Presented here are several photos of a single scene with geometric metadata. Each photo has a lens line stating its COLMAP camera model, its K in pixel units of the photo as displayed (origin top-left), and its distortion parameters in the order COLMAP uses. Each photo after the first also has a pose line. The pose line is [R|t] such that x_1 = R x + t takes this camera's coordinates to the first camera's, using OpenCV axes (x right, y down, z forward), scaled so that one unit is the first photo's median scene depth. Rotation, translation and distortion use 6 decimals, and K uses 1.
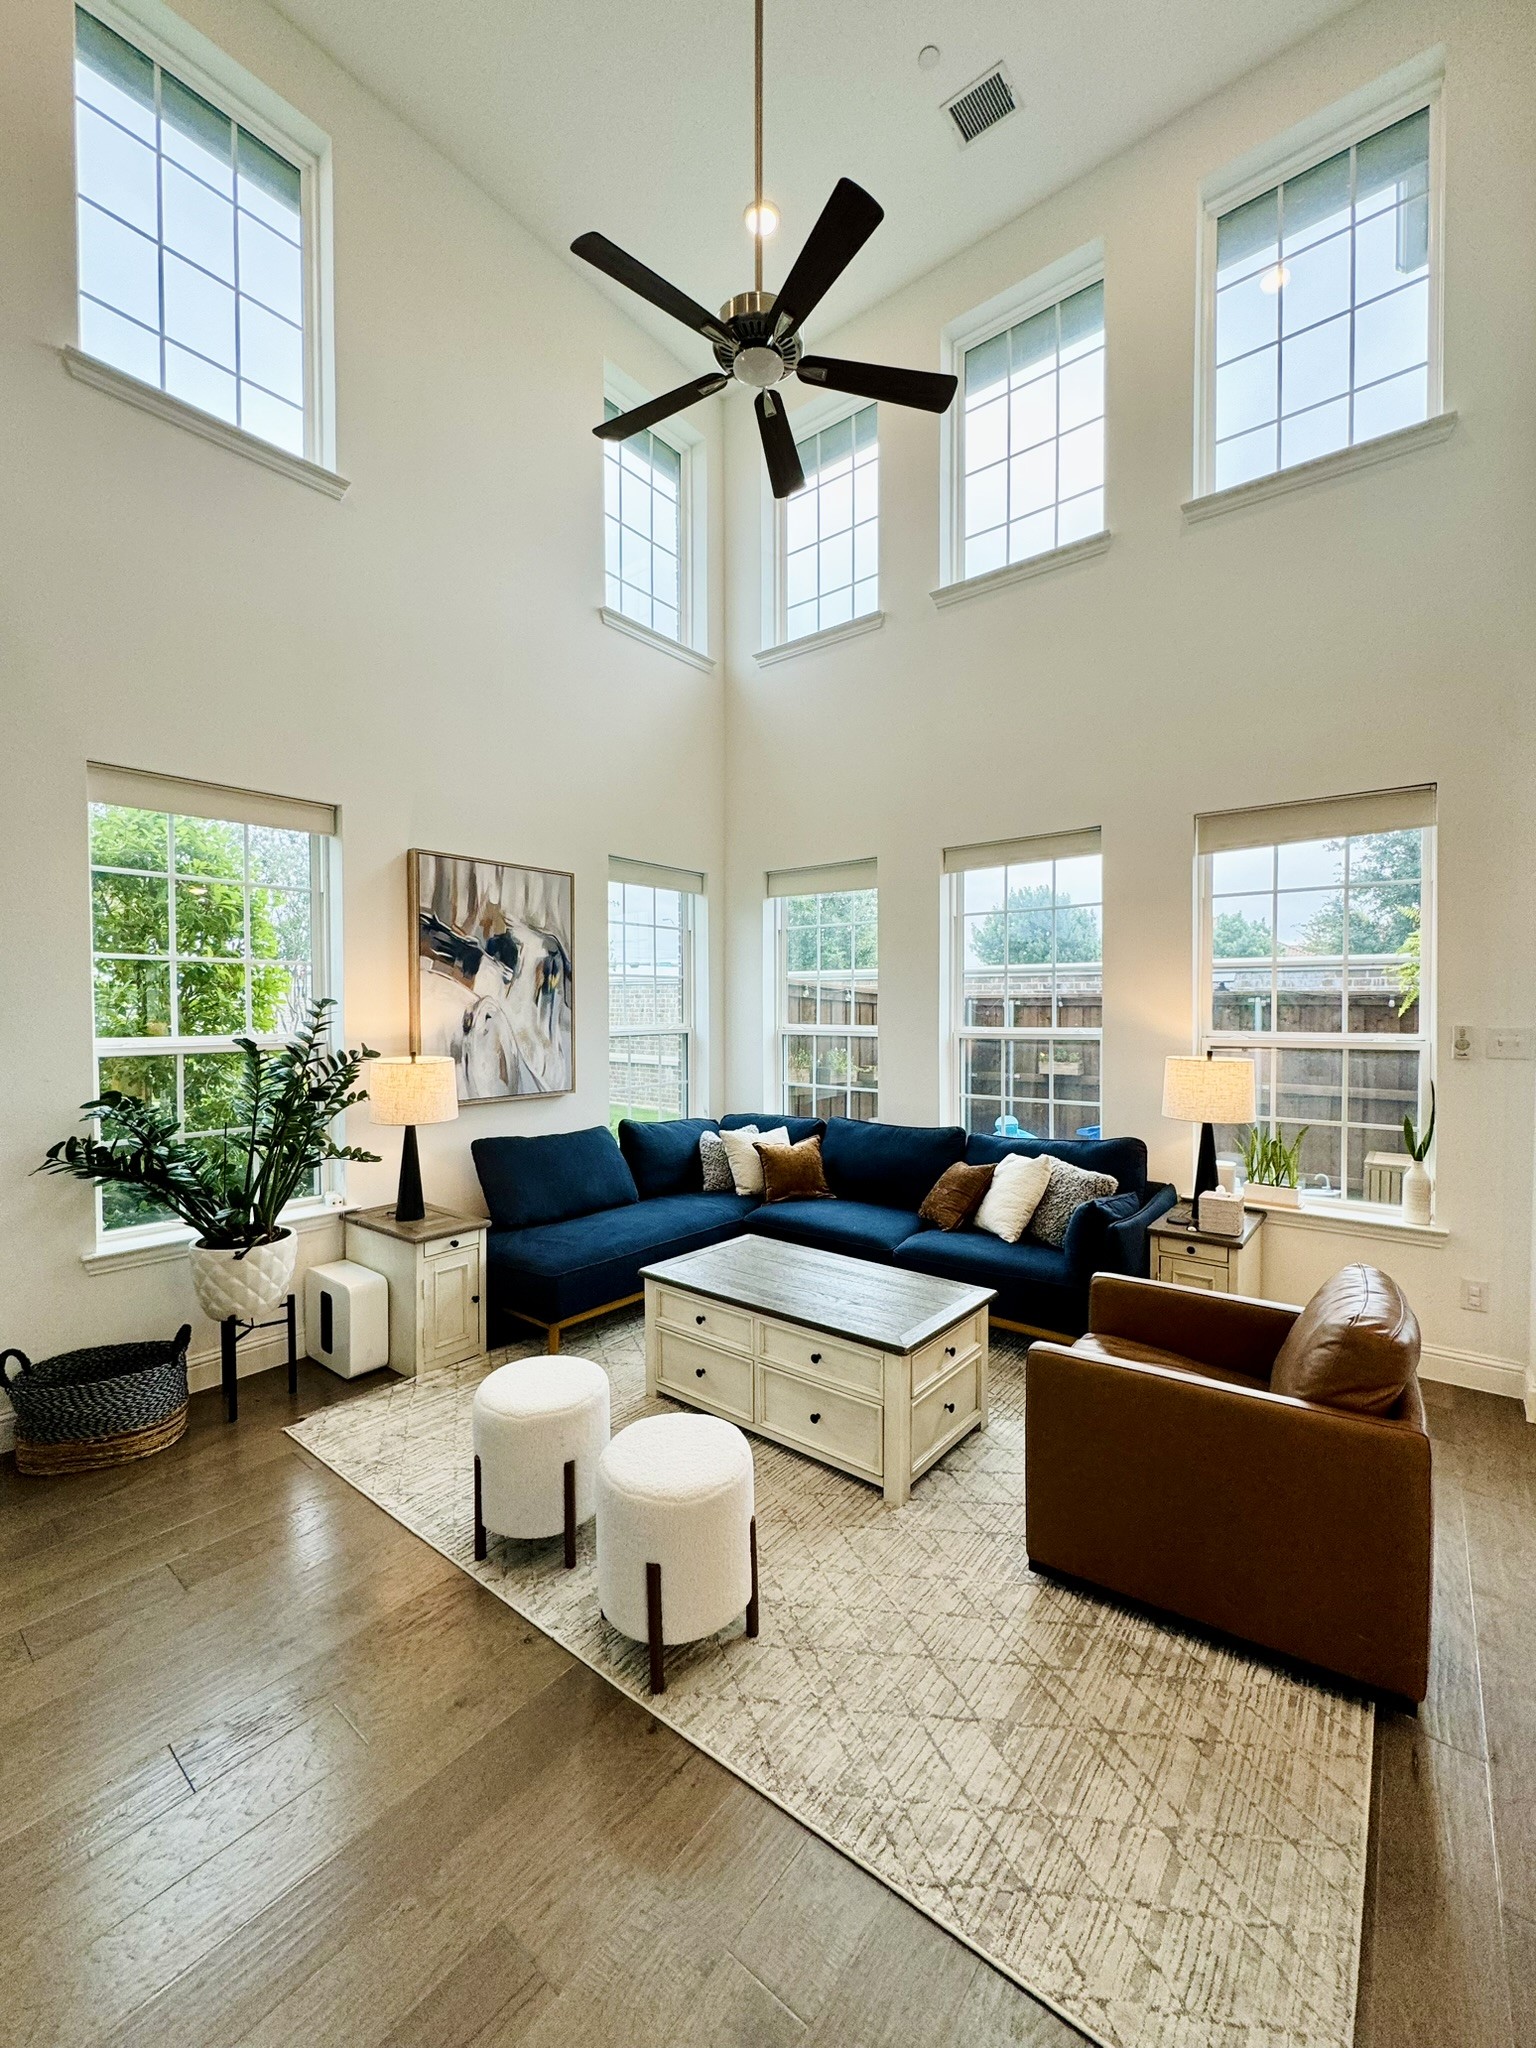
lens RADIAL K [[815.3, 0, 768.2], [0, 815.3, 1022.9], [0, 0, 1]] dist [-0.001810, 0.000206]
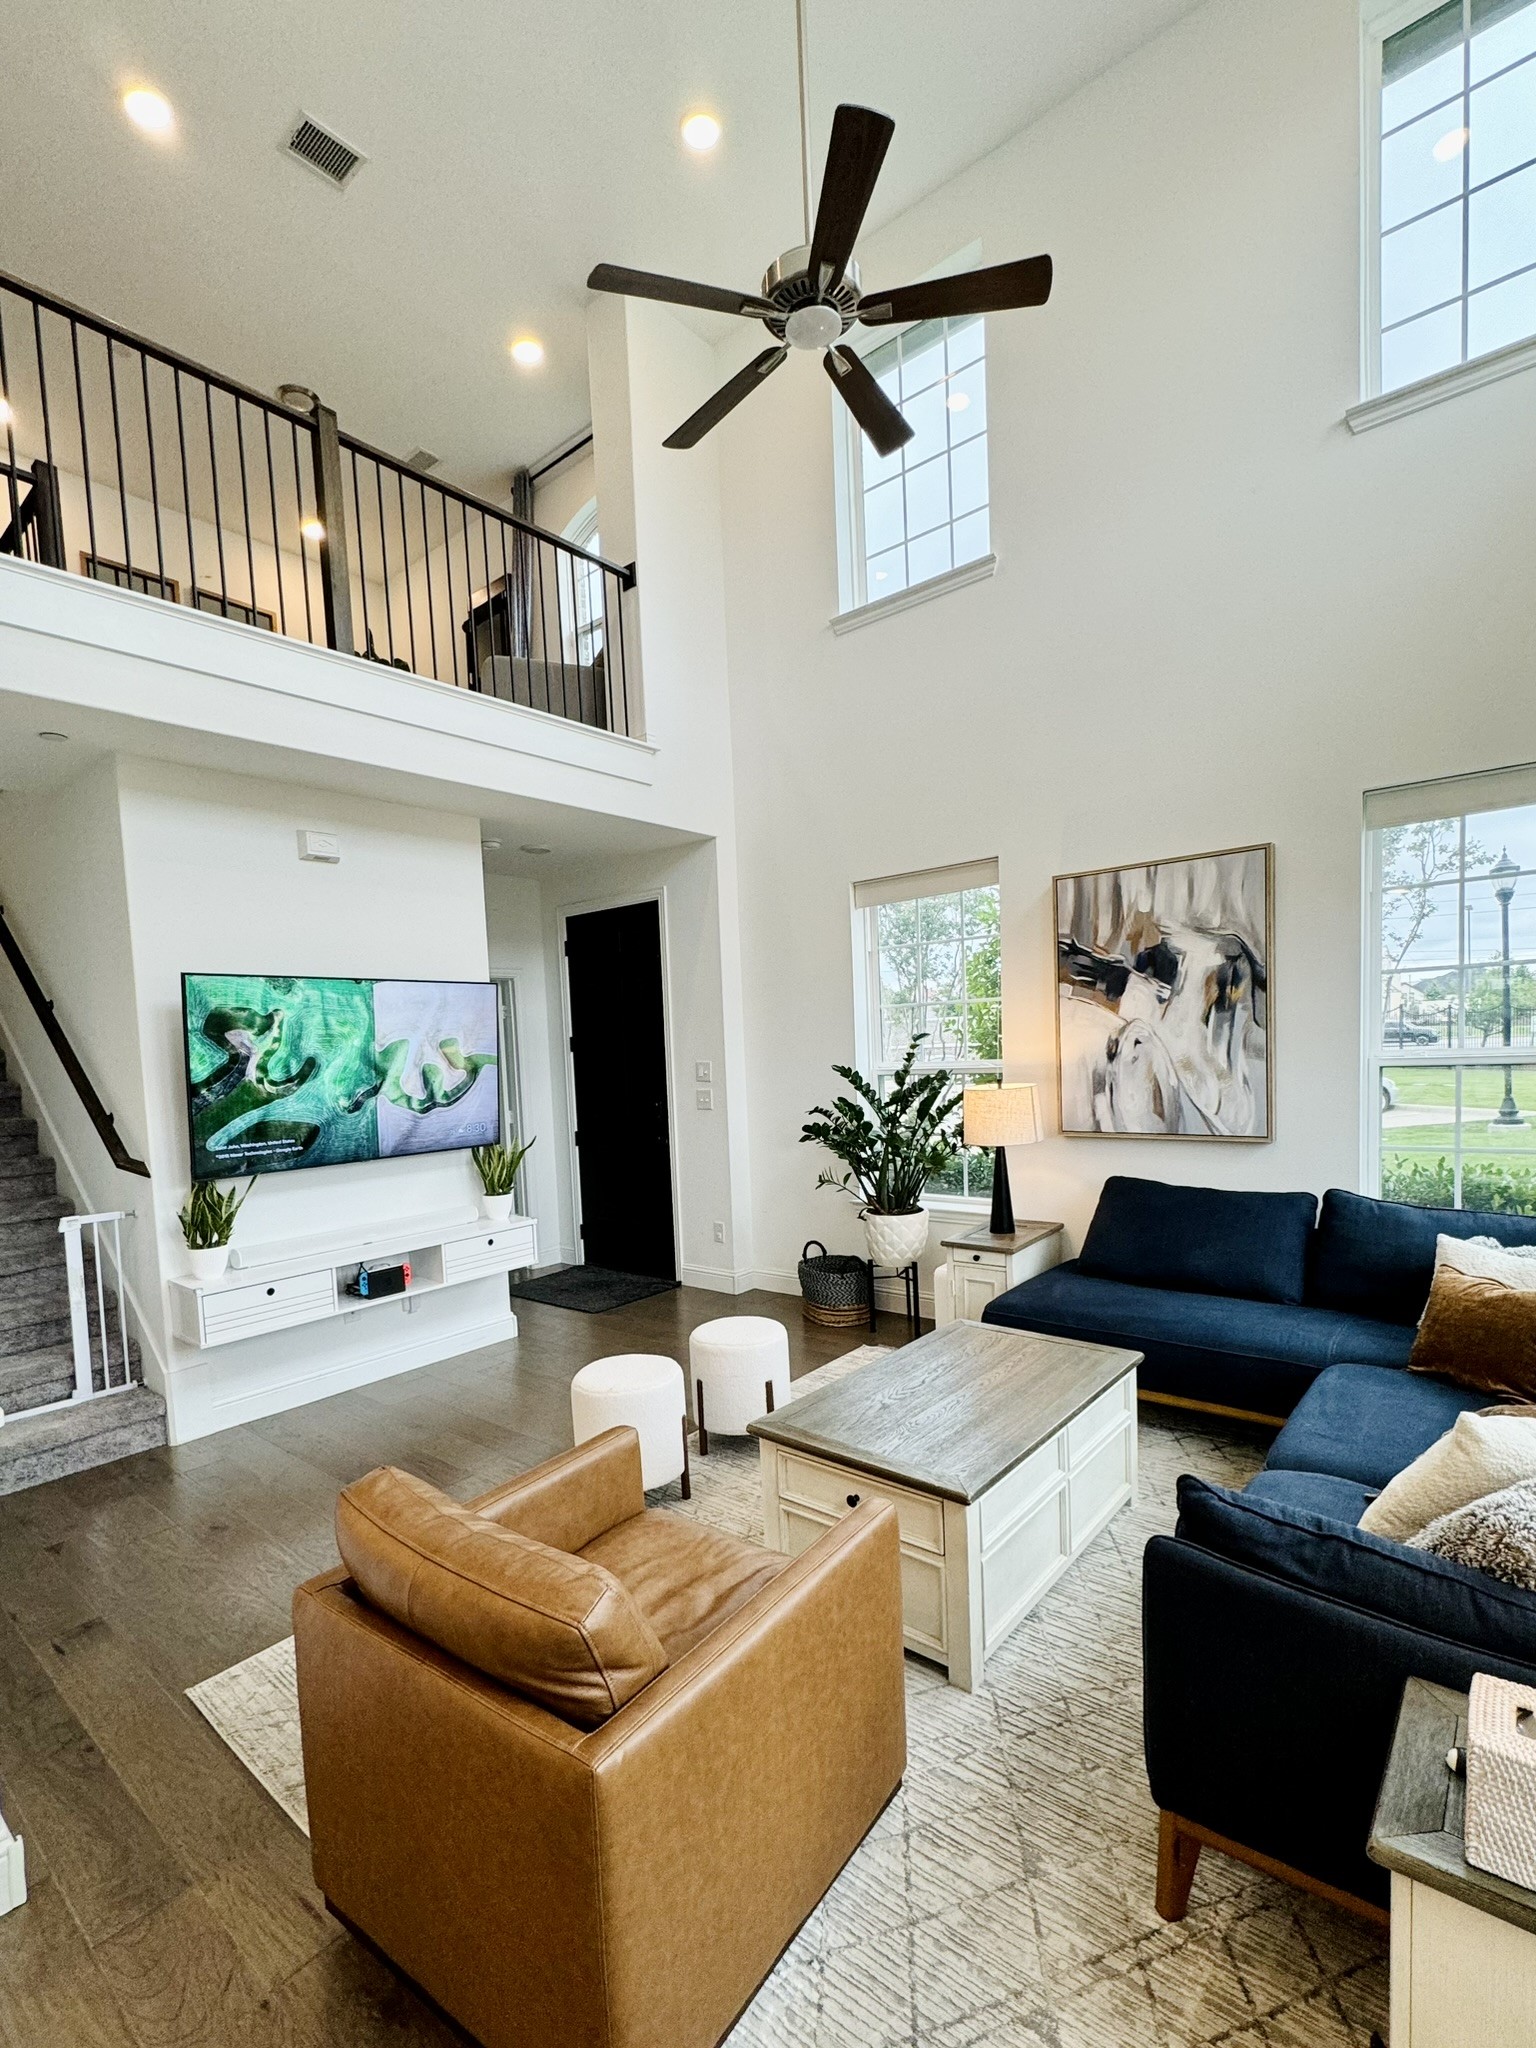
lens RADIAL K [[932.7, 0, 747.6], [0, 932.7, 1114.7], [0, 0, 1]] dist [-0.001102, 0.000398]
pose [[-0.031371, 0.074738, -0.996710, 0.718660], [0.024009, 0.996969, 0.074002, -0.014889], [0.999219, -0.021608, -0.033070, 0.631761]]
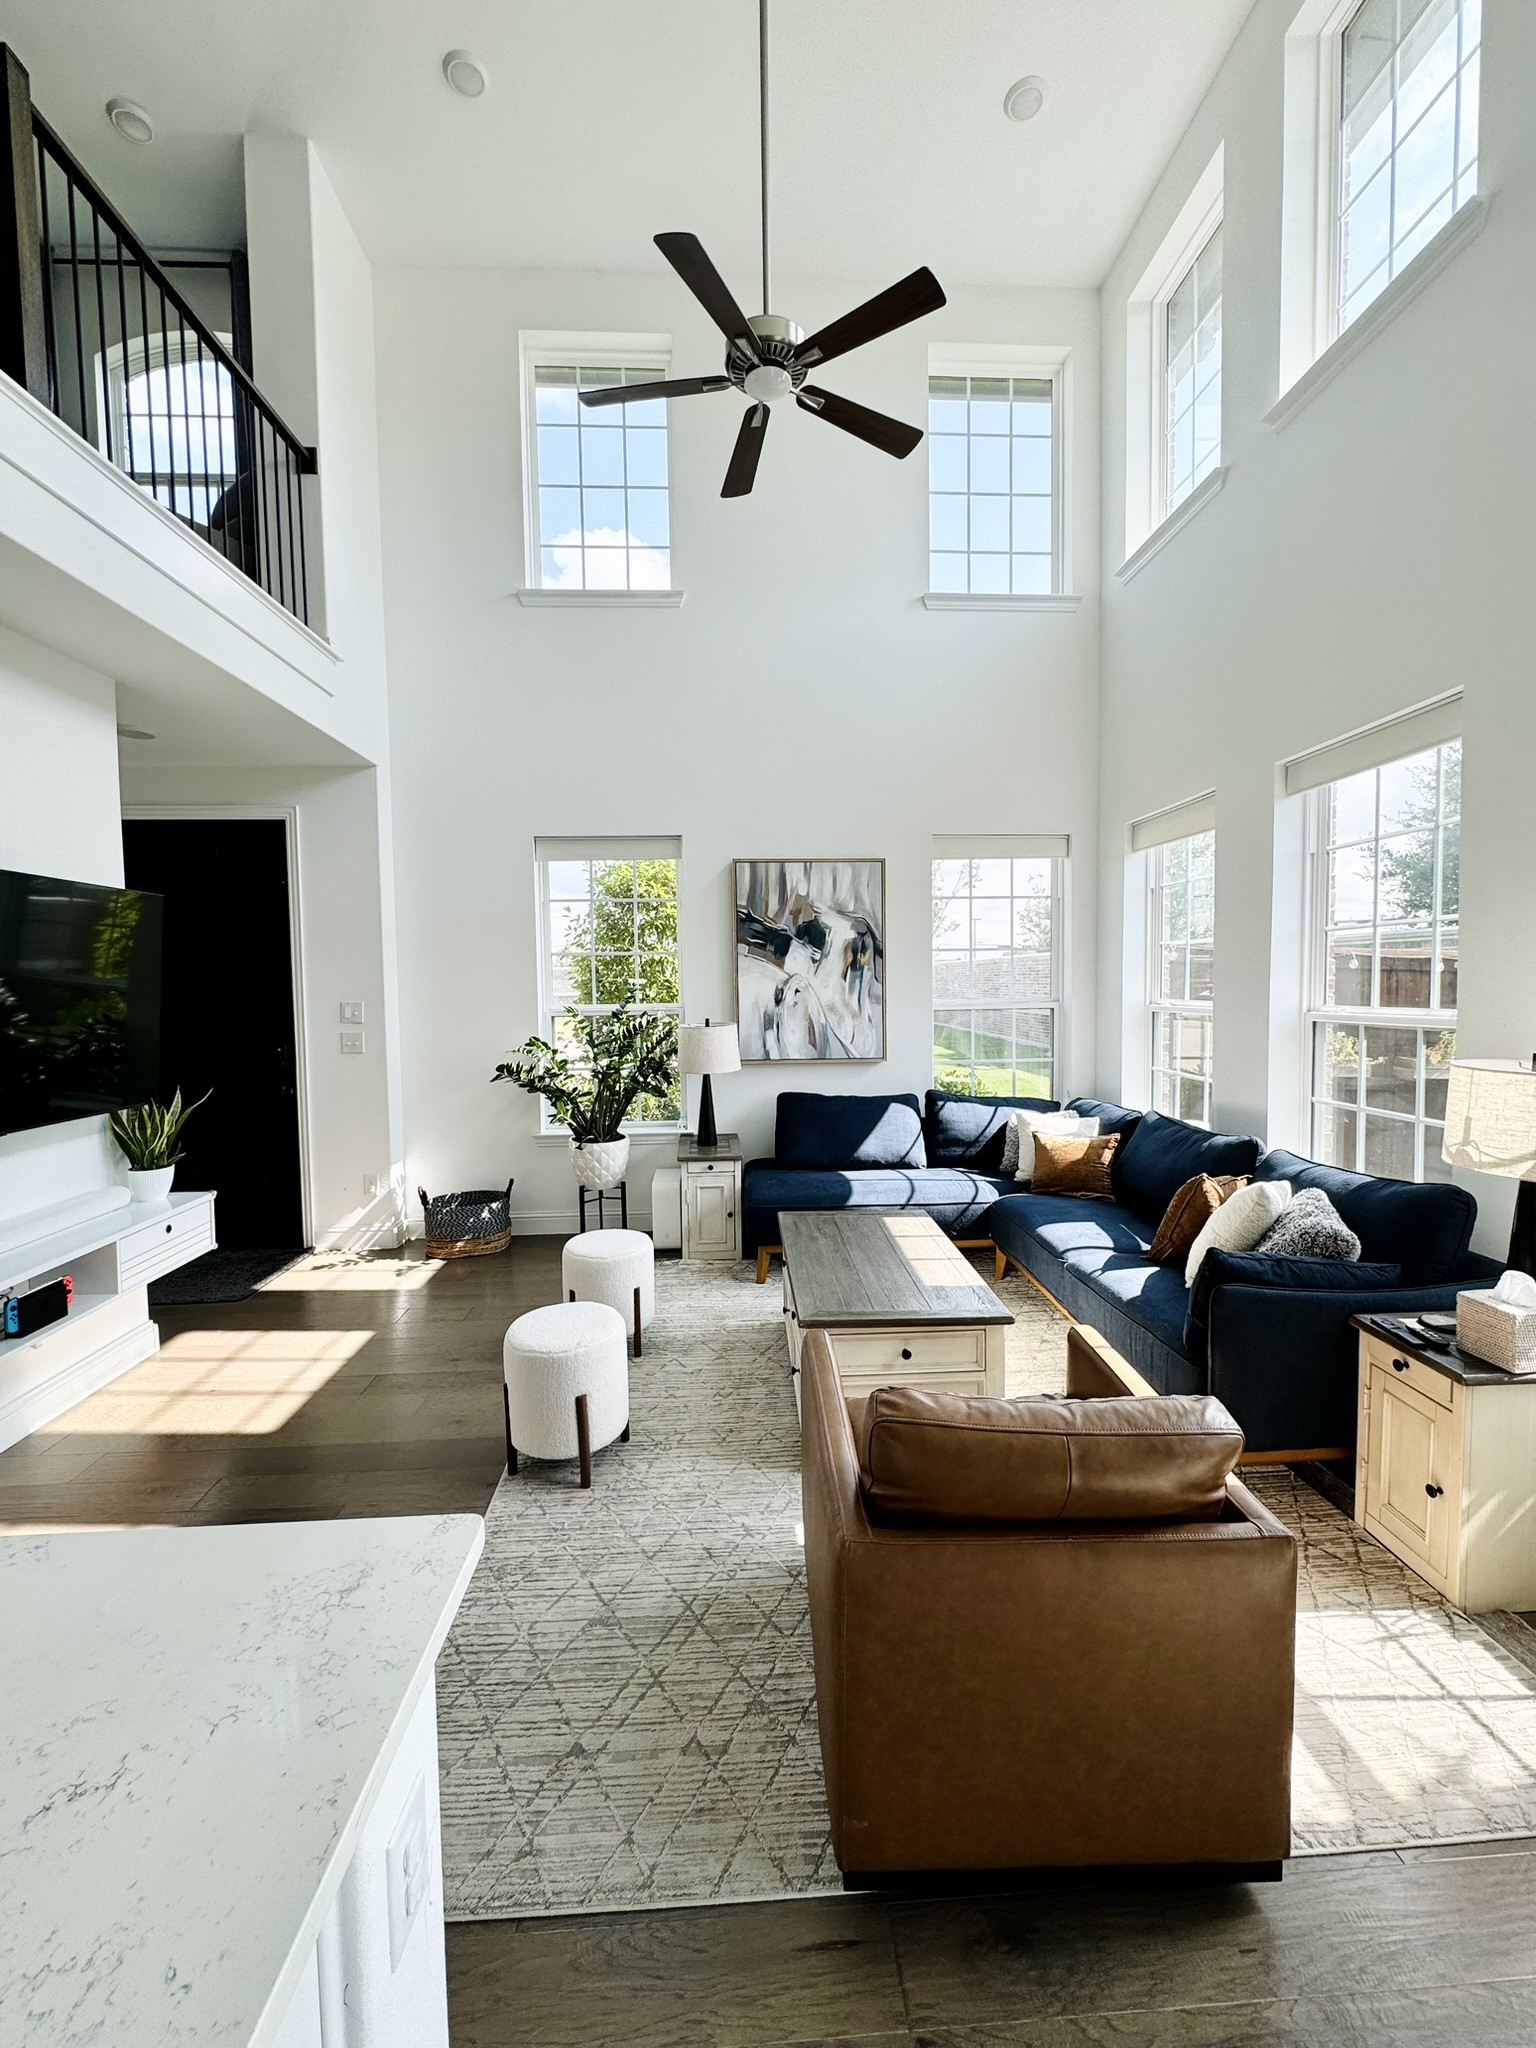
lens RADIAL K [[815.3, 0, 768.2], [0, 815.3, 1022.9], [0, 0, 1]] dist [-0.001810, 0.000206]
pose [[0.664180, 0.030574, -0.746948, 0.541471], [-0.002442, 0.999247, 0.038729, -0.007539], [0.747569, -0.023899, 0.663754, 0.182891]]
